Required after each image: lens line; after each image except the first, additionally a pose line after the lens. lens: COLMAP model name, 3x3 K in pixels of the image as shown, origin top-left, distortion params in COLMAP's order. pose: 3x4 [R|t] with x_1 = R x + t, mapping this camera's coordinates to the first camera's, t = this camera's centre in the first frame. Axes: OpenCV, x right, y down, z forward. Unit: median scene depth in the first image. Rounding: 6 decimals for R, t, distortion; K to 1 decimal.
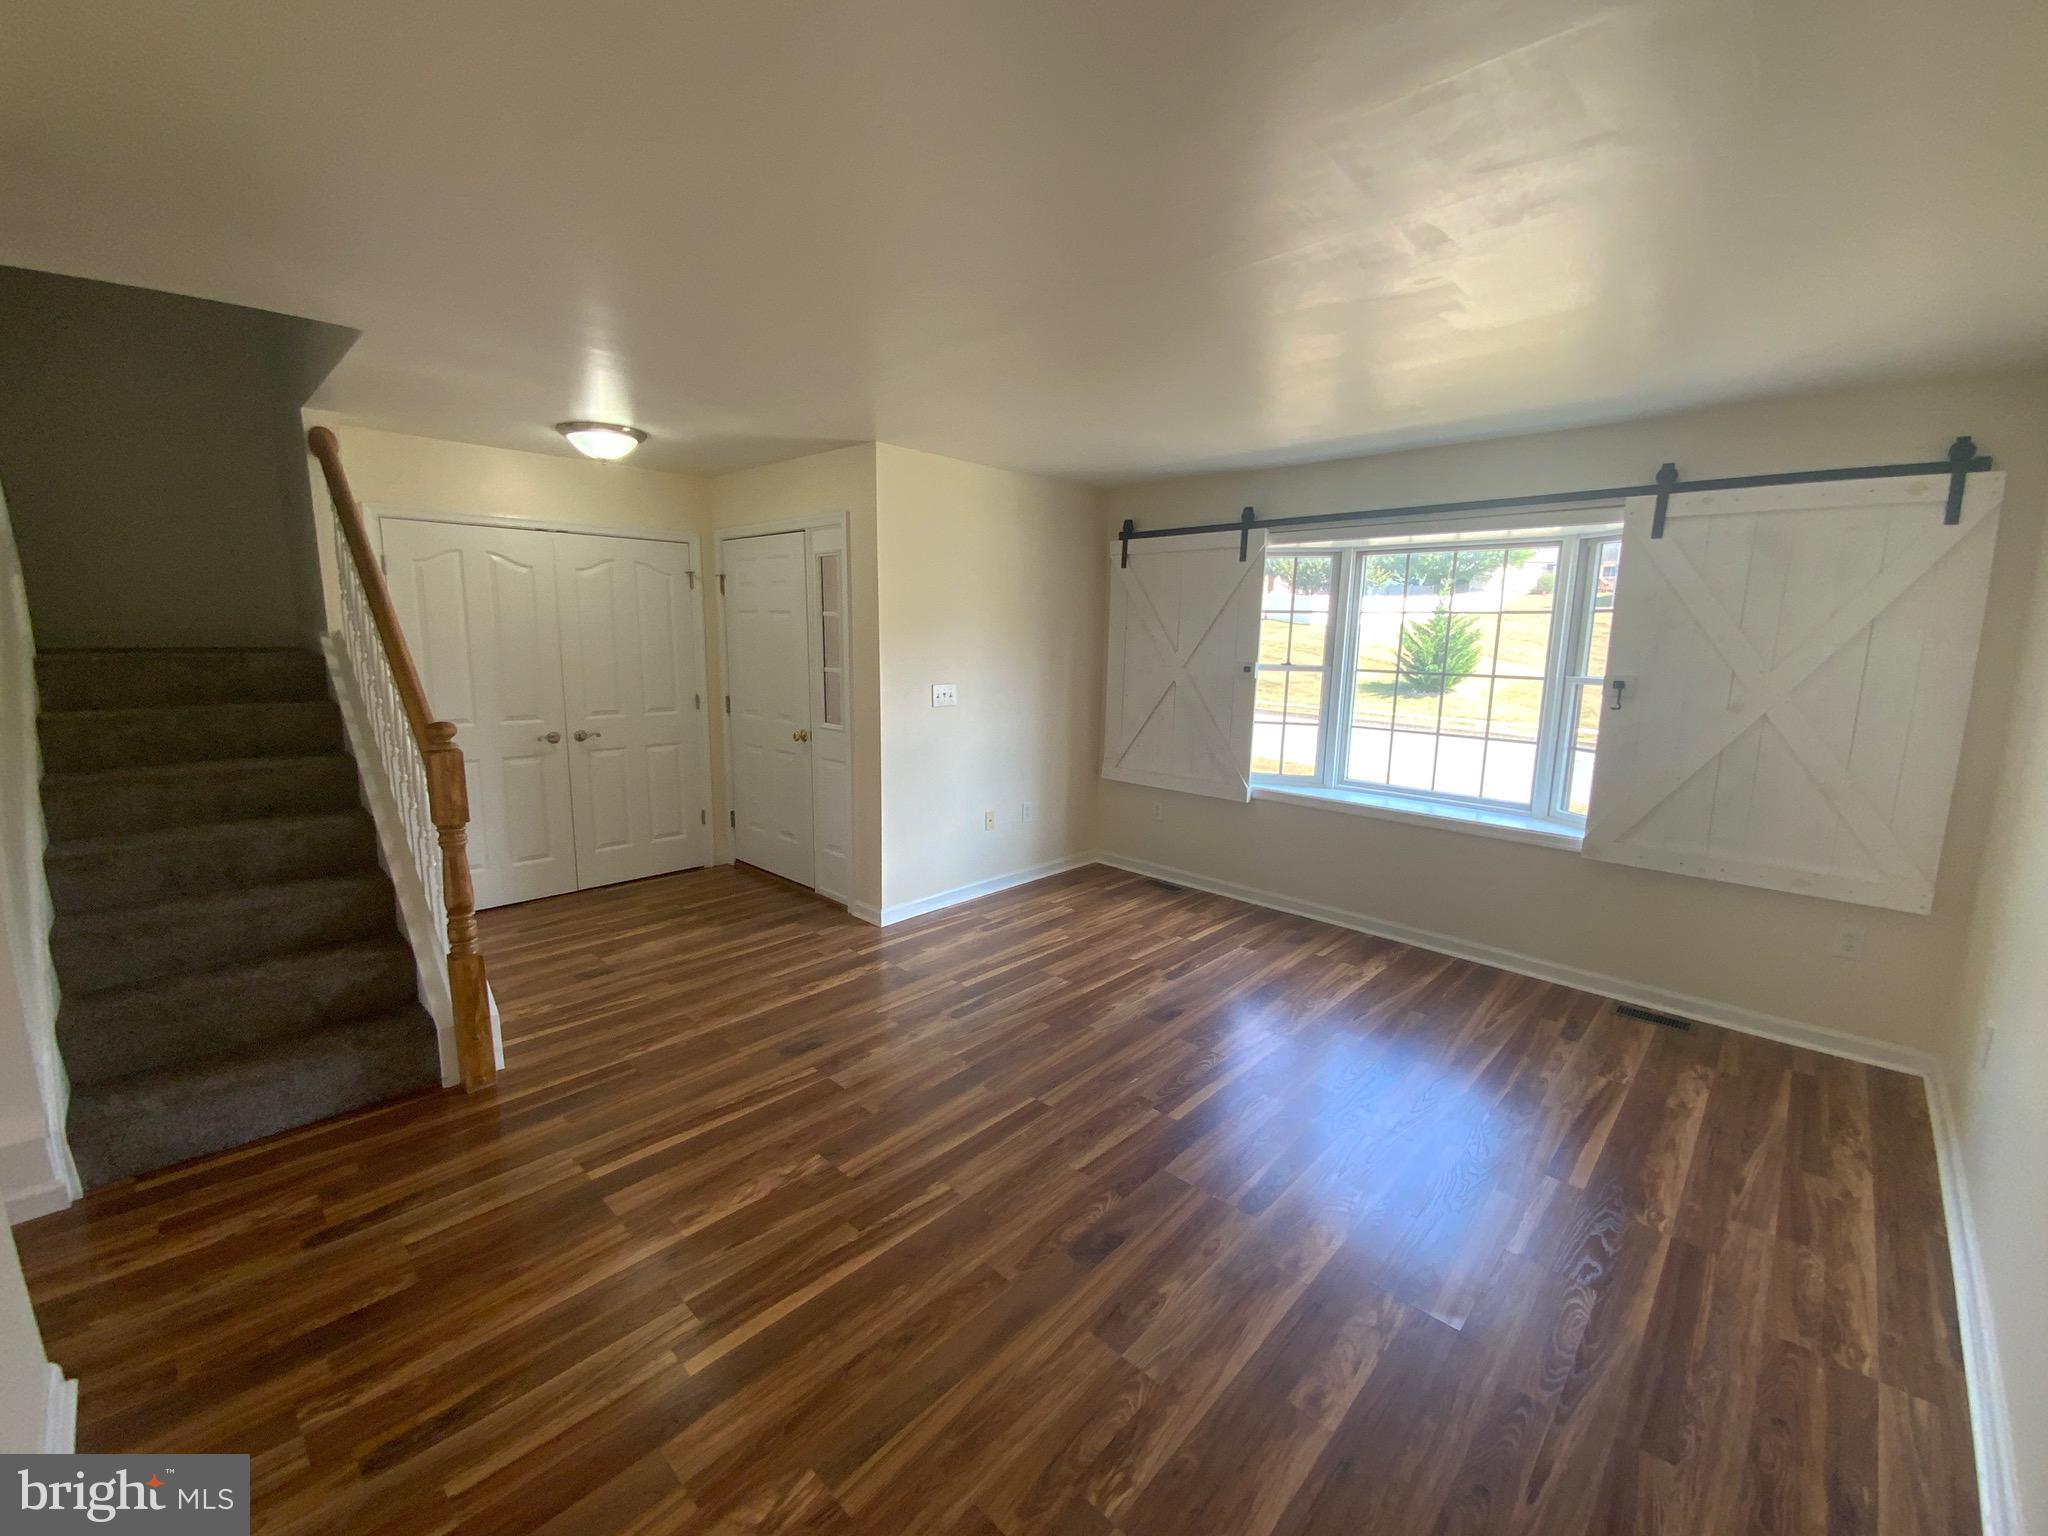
lens RADIAL K [[839.9, 0, 1027.3], [0, 839.9, 768.4], [0, 0, 1]] dist [0.000772, -0.000435]
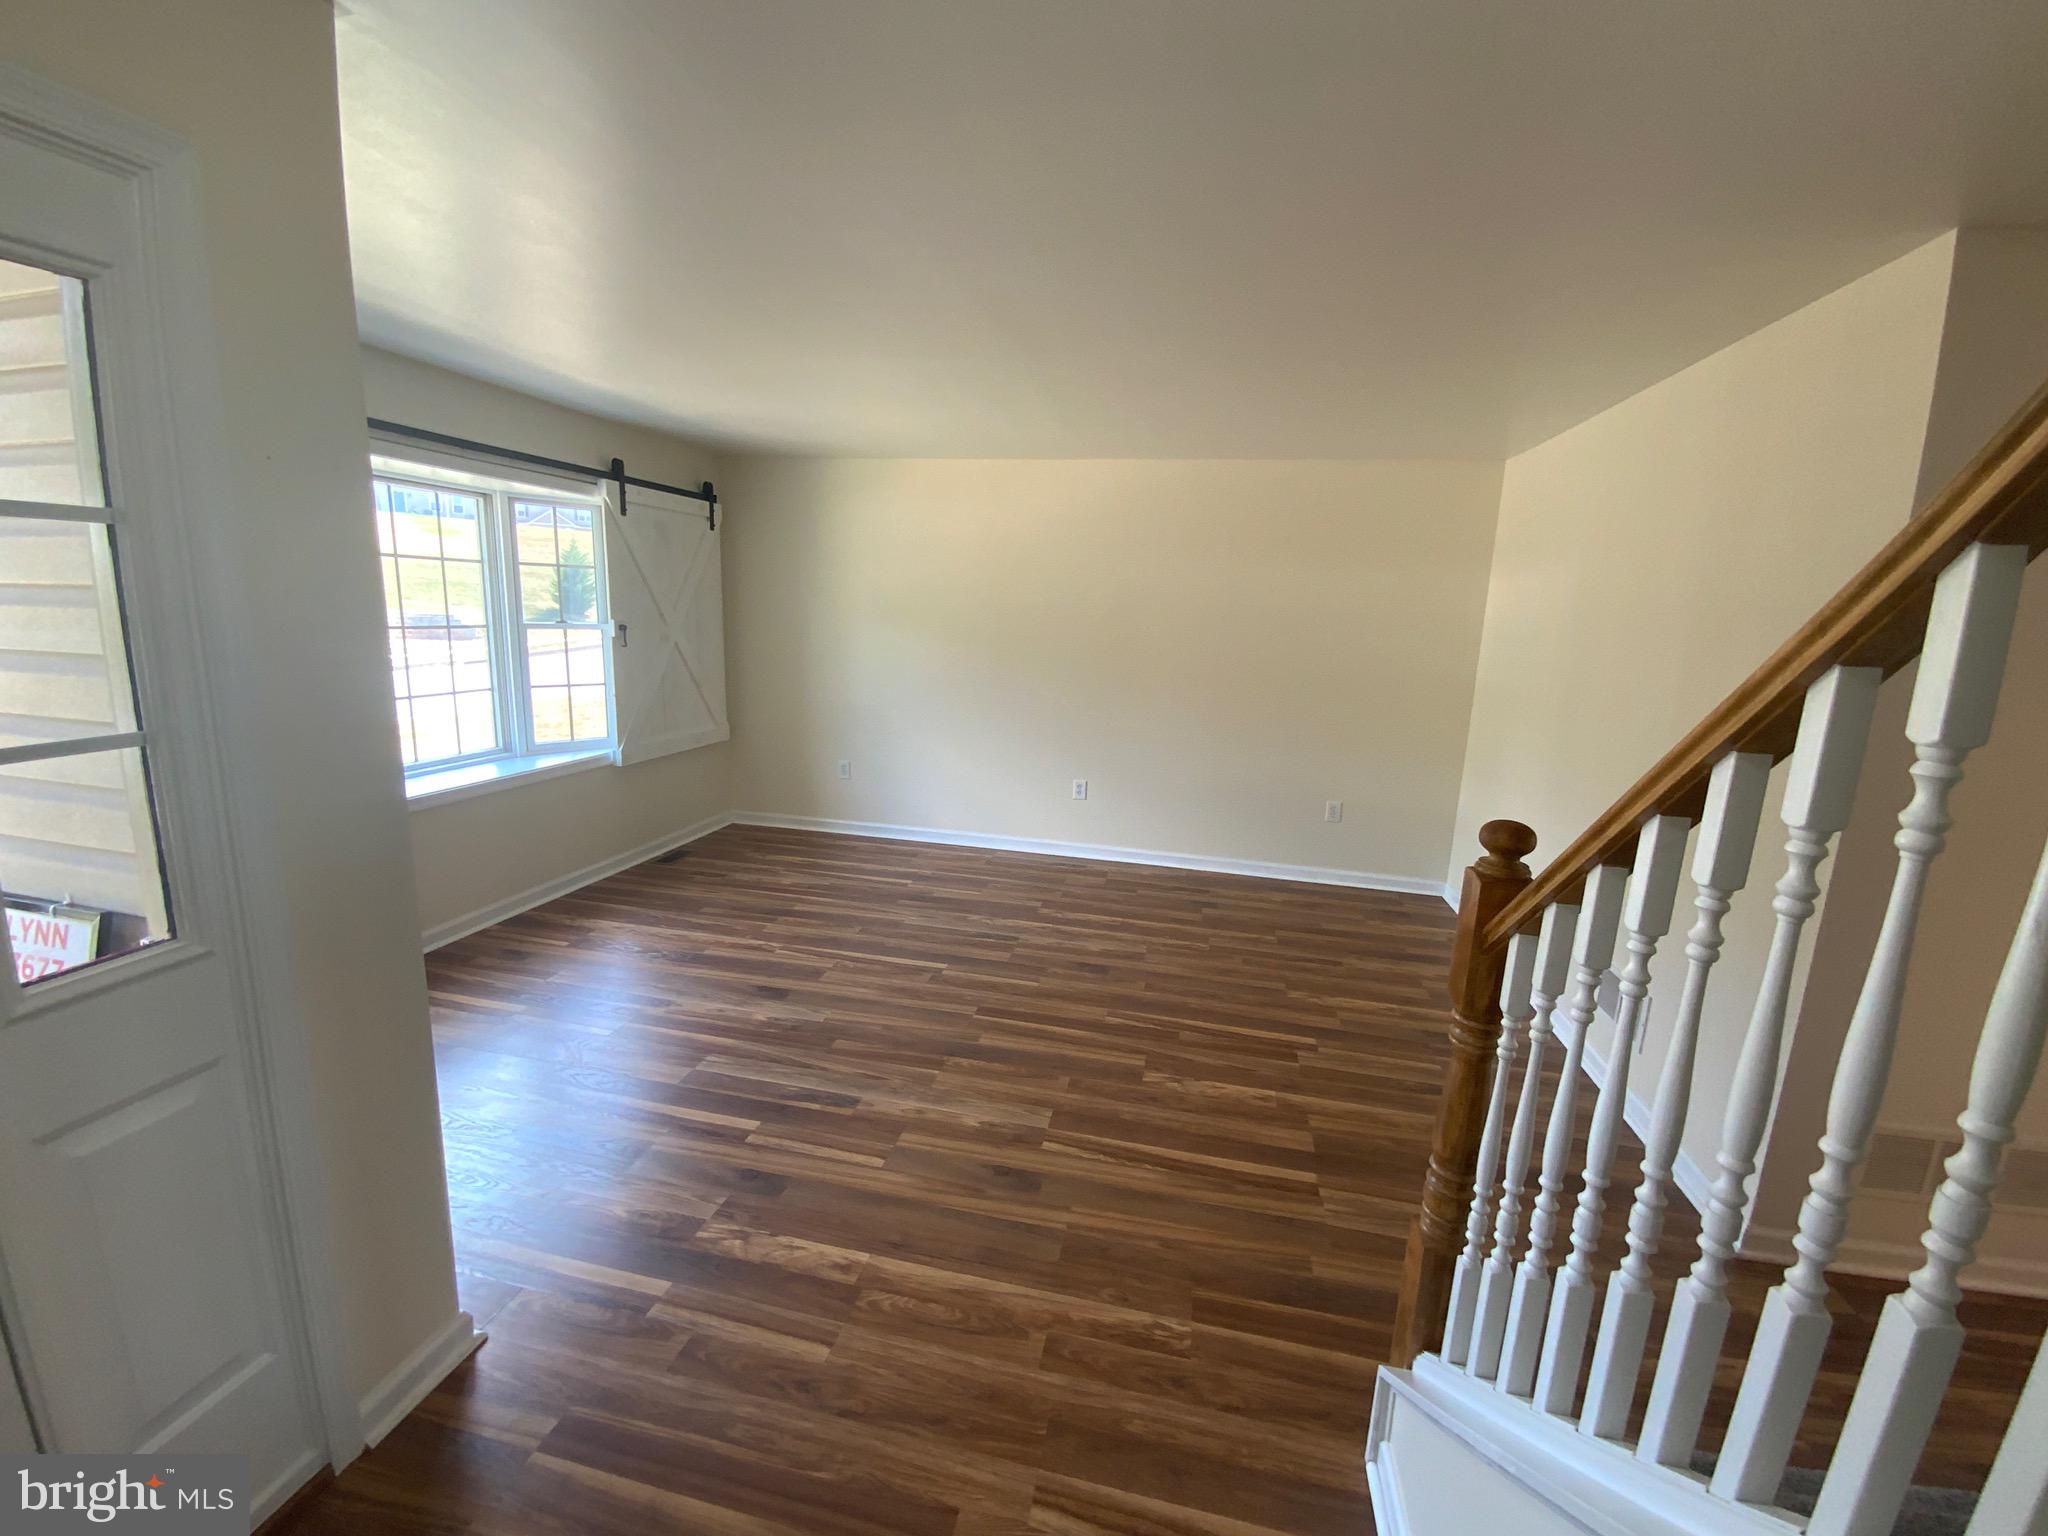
lens RADIAL K [[839.9, 0, 1027.3], [0, 839.9, 768.4], [0, 0, 1]] dist [0.000772, -0.000435]
pose [[-0.520731, -0.195704, 0.830987, -0.814292], [0.097971, 0.953241, 0.285889, -0.220209], [-0.848081, 0.230284, -0.477209, 1.253526]]
